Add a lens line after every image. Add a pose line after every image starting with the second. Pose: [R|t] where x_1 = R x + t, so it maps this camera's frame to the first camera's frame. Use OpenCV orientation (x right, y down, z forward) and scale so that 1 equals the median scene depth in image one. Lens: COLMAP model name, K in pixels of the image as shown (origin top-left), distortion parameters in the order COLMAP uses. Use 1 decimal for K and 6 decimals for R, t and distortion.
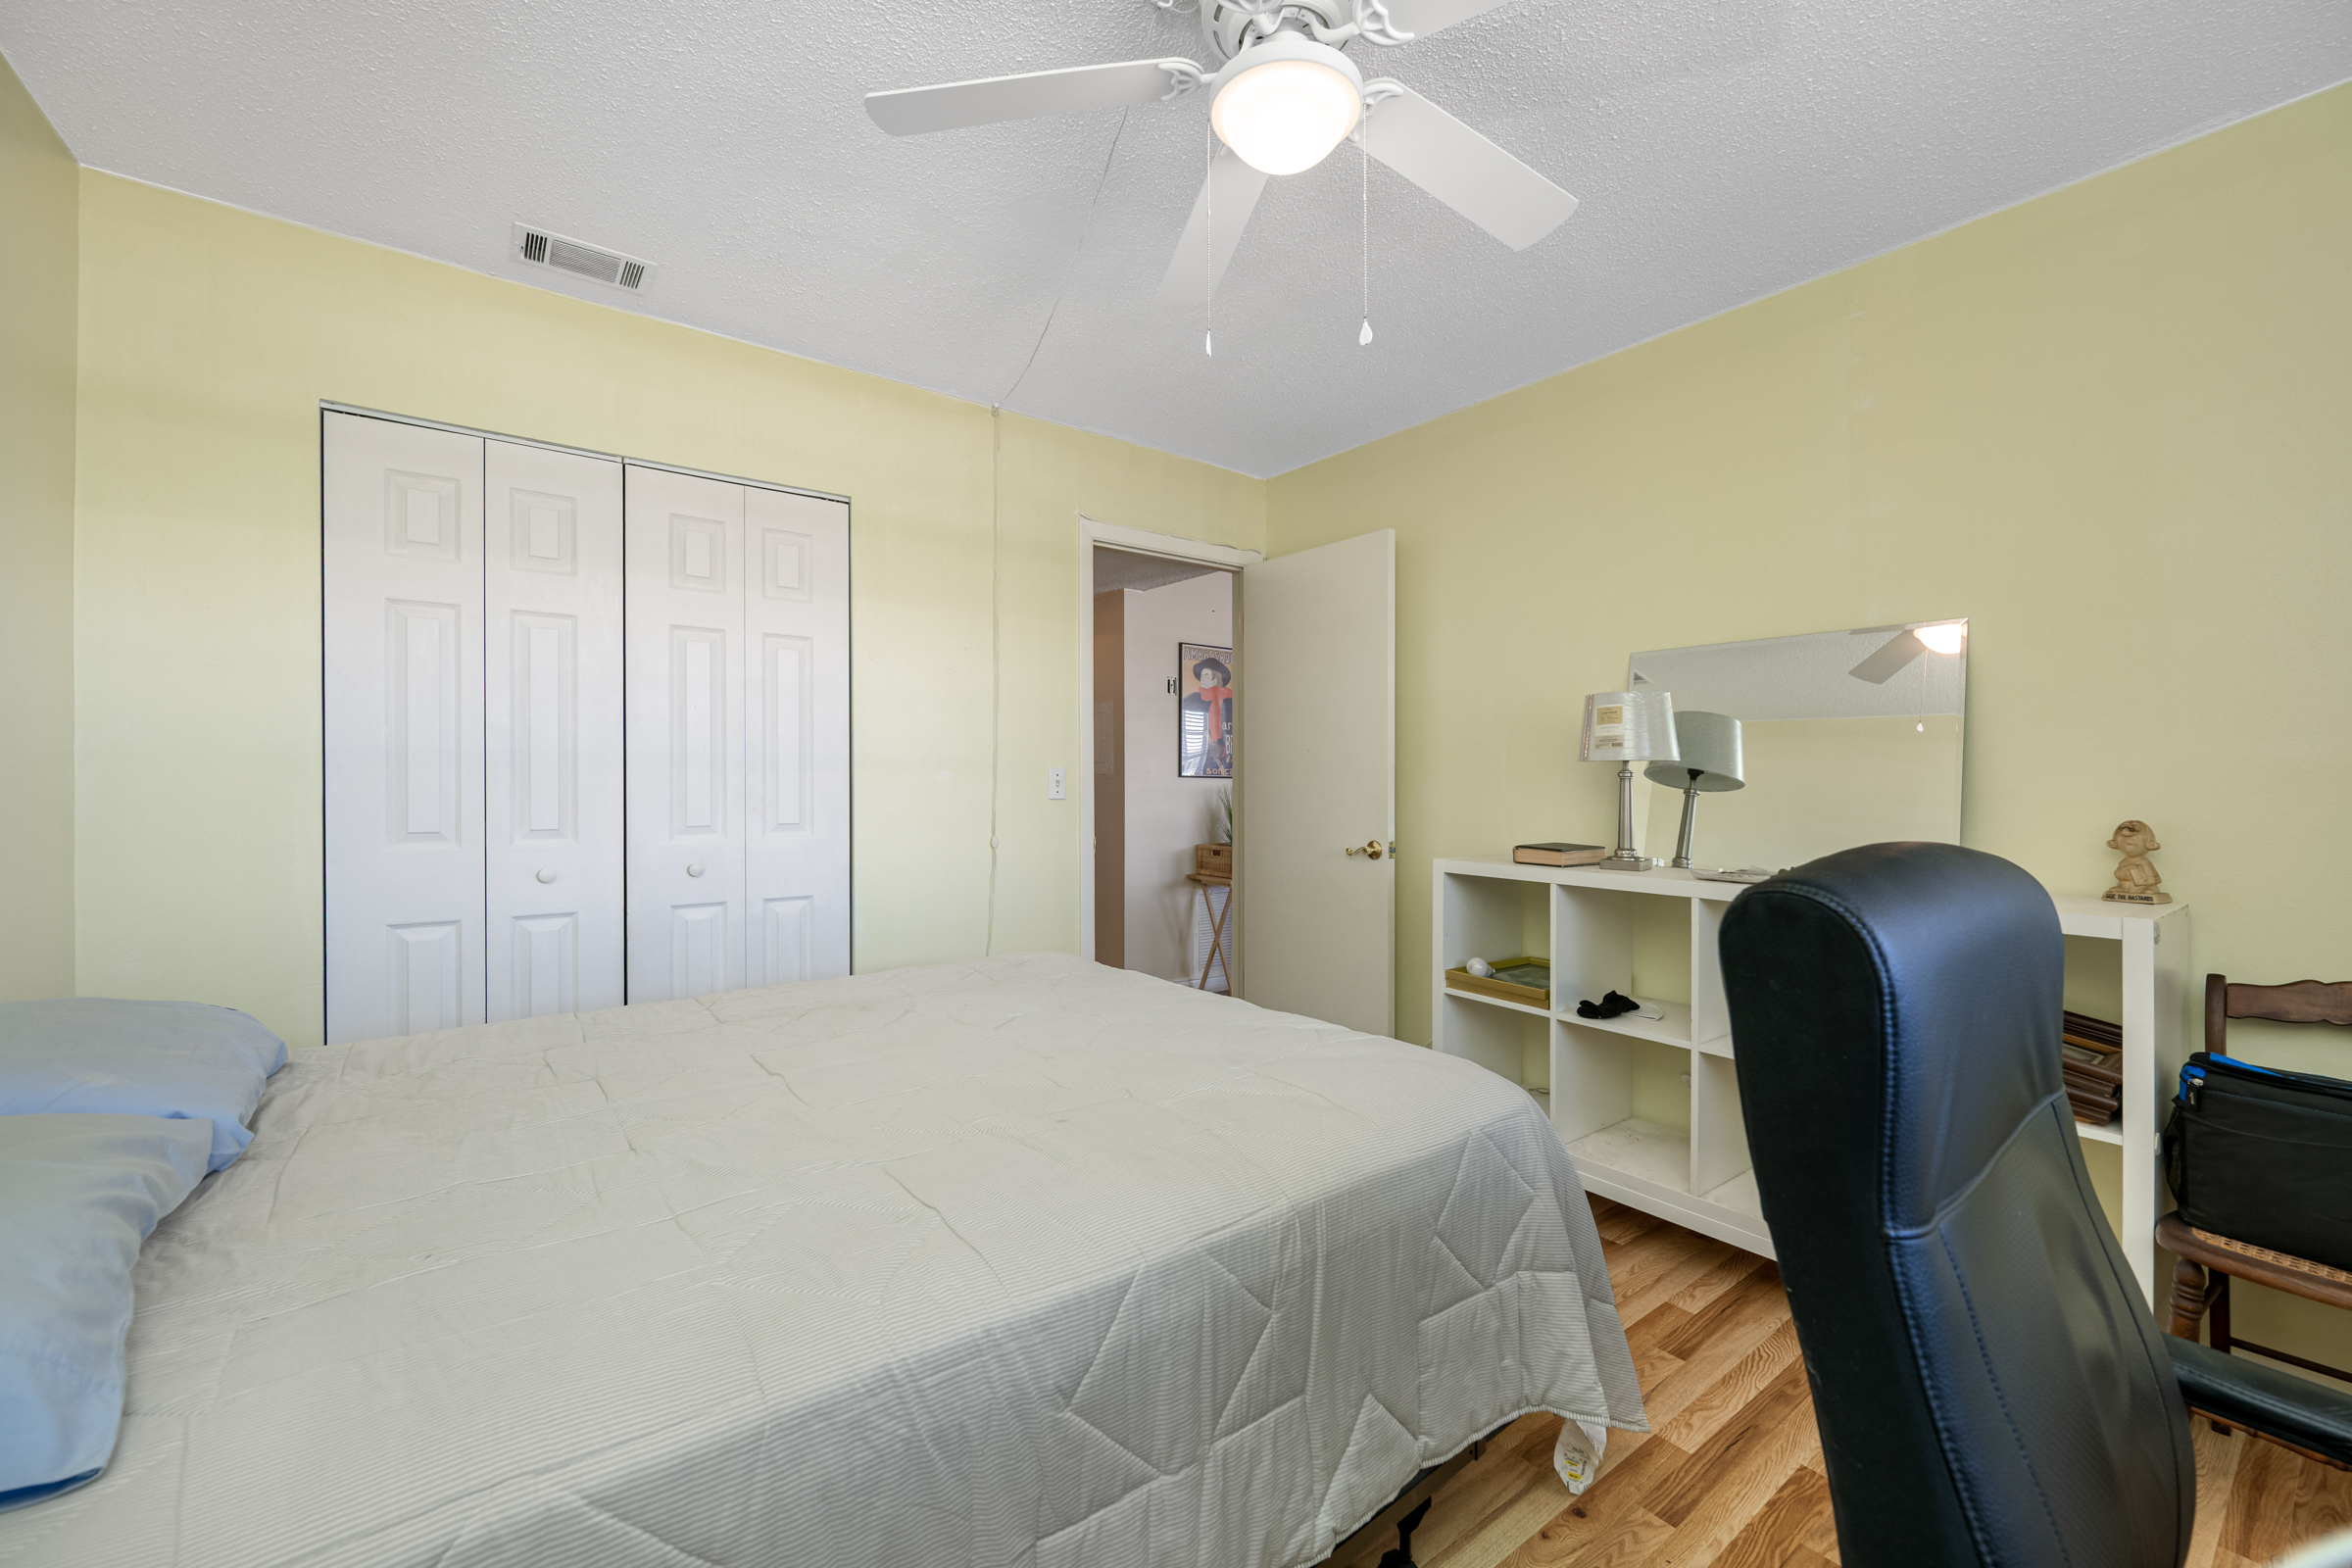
lens RADIAL K [[934.9, 0, 1161.0], [0, 934.9, 779.7], [0, 0, 1]] dist [-0.001479, 0.001607]
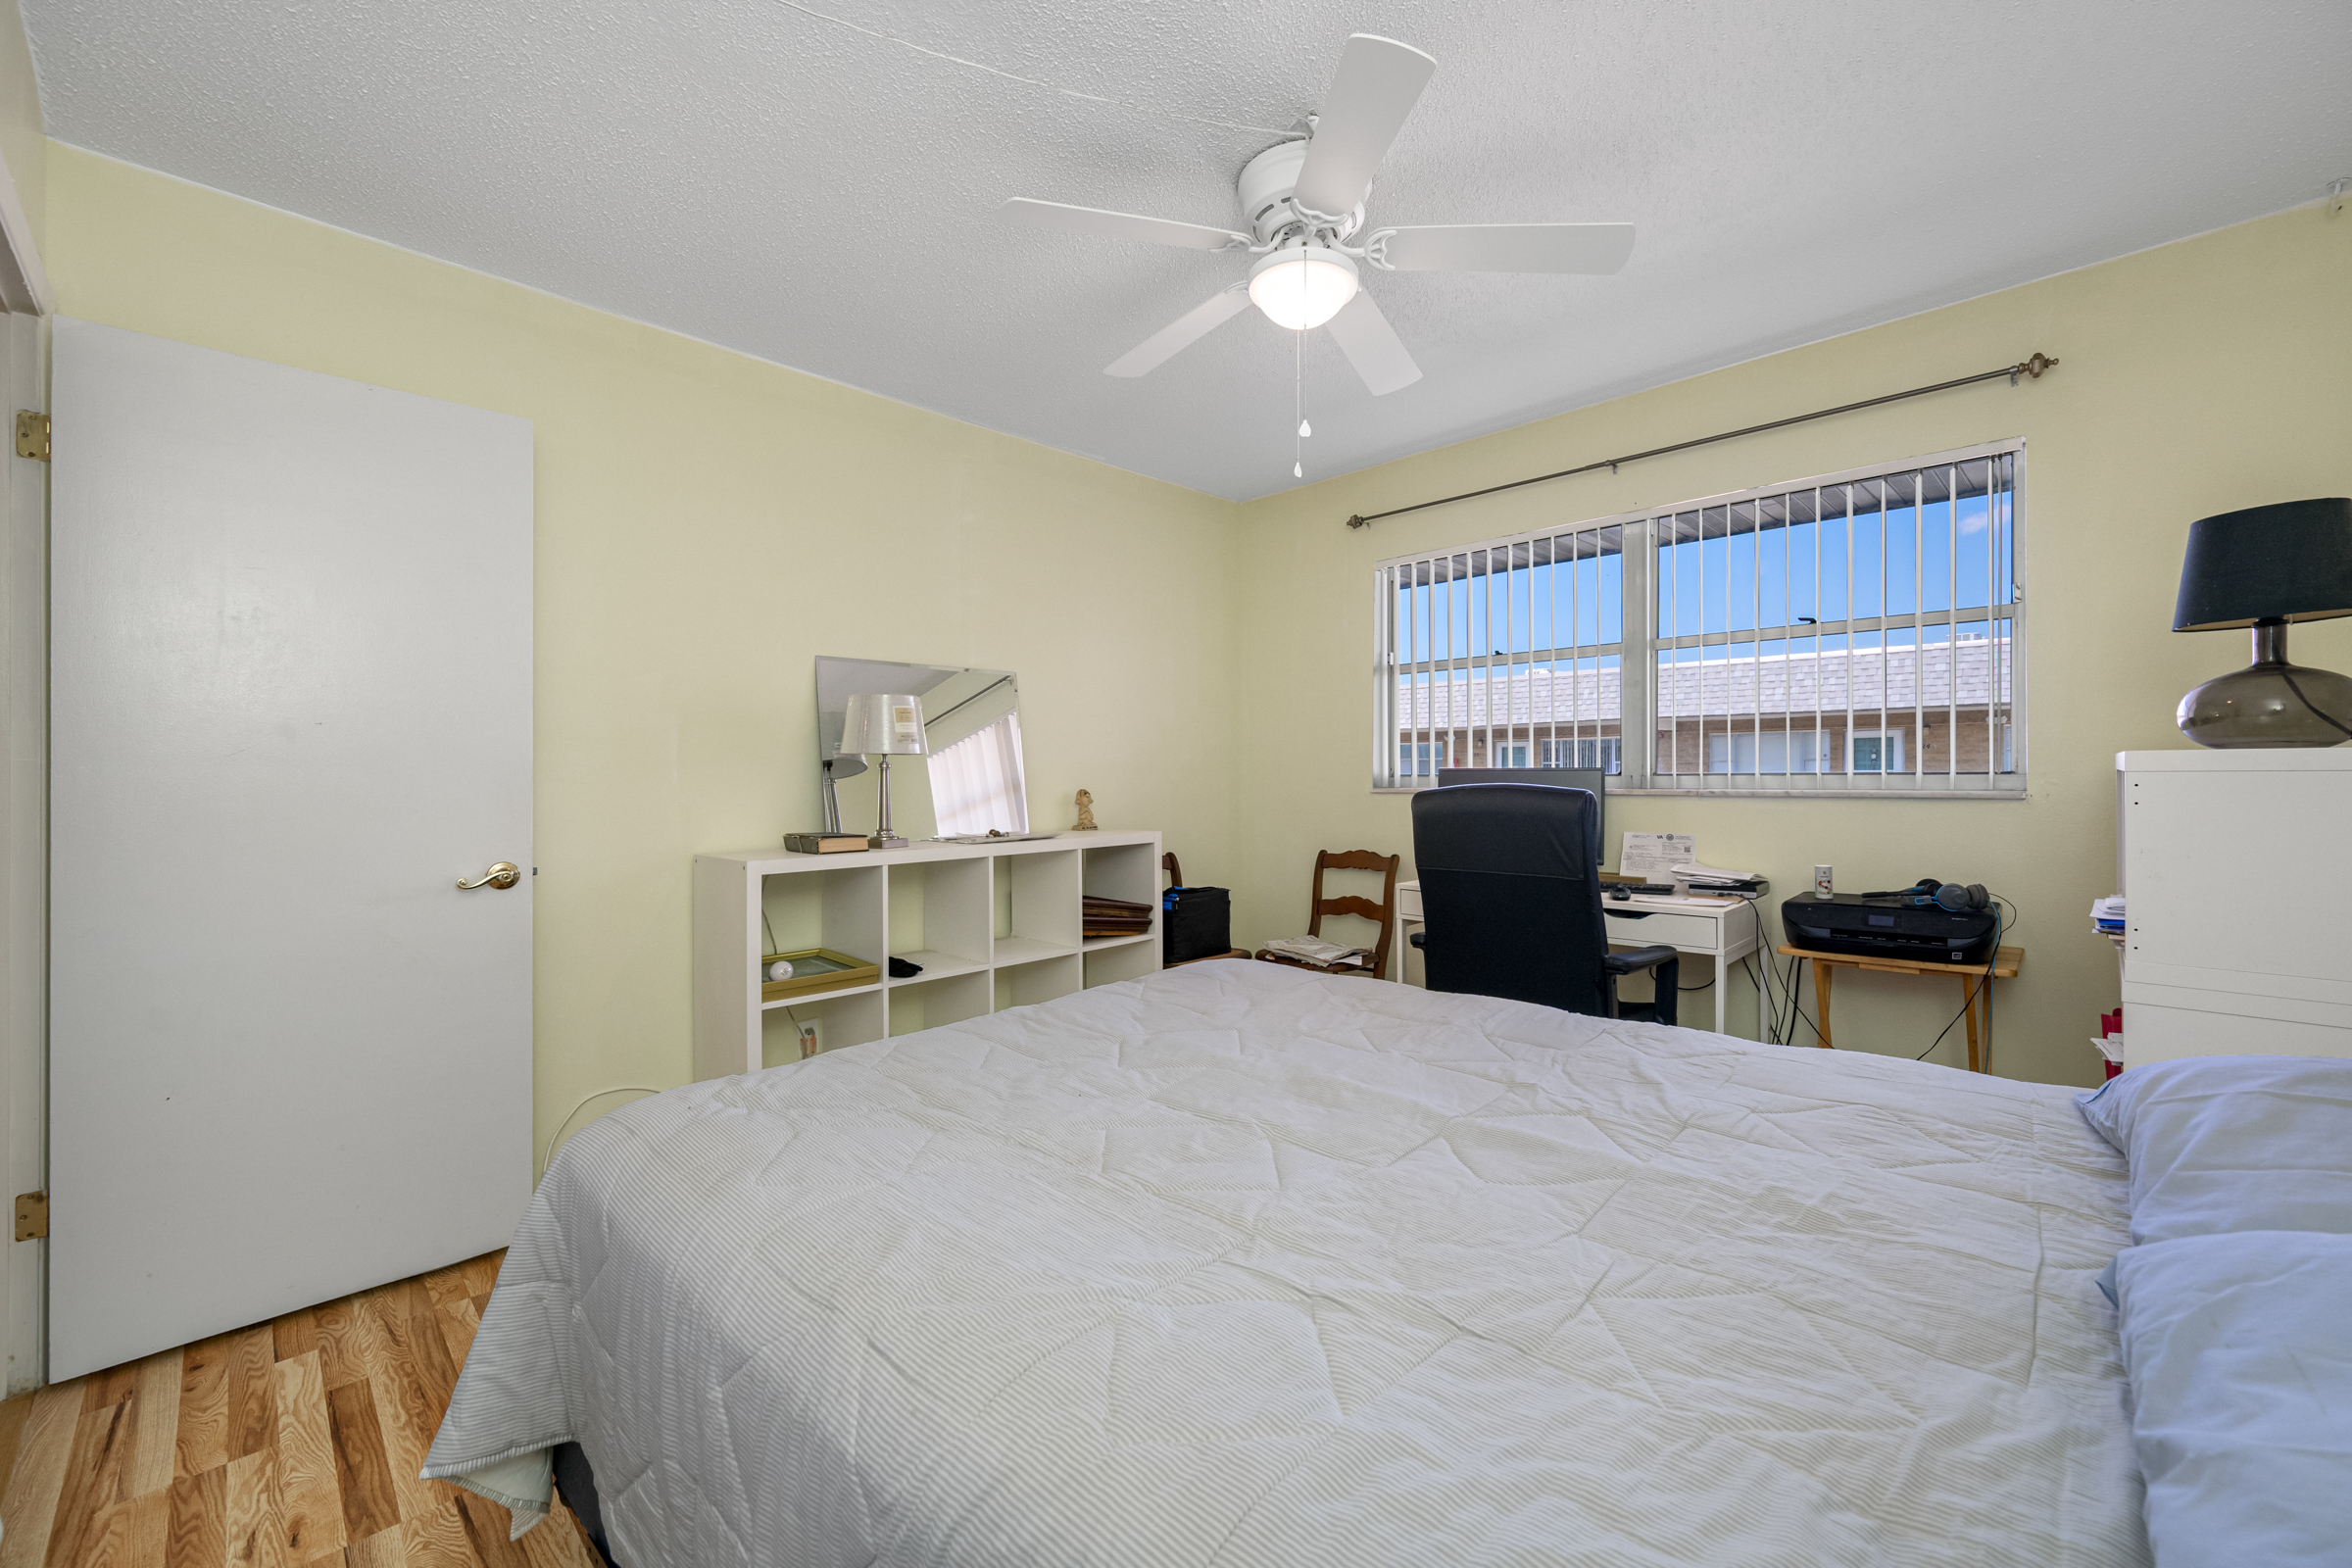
lens RADIAL K [[934.9, 0, 1179.9], [0, 934.9, 770.9], [0, 0, 1]] dist [-0.001479, 0.001607]
pose [[-0.145473, -0.003692, 0.989355, -0.719596], [0.012987, 0.999900, 0.005641, -0.001497], [-0.989277, 0.013669, -0.145411, 0.820364]]
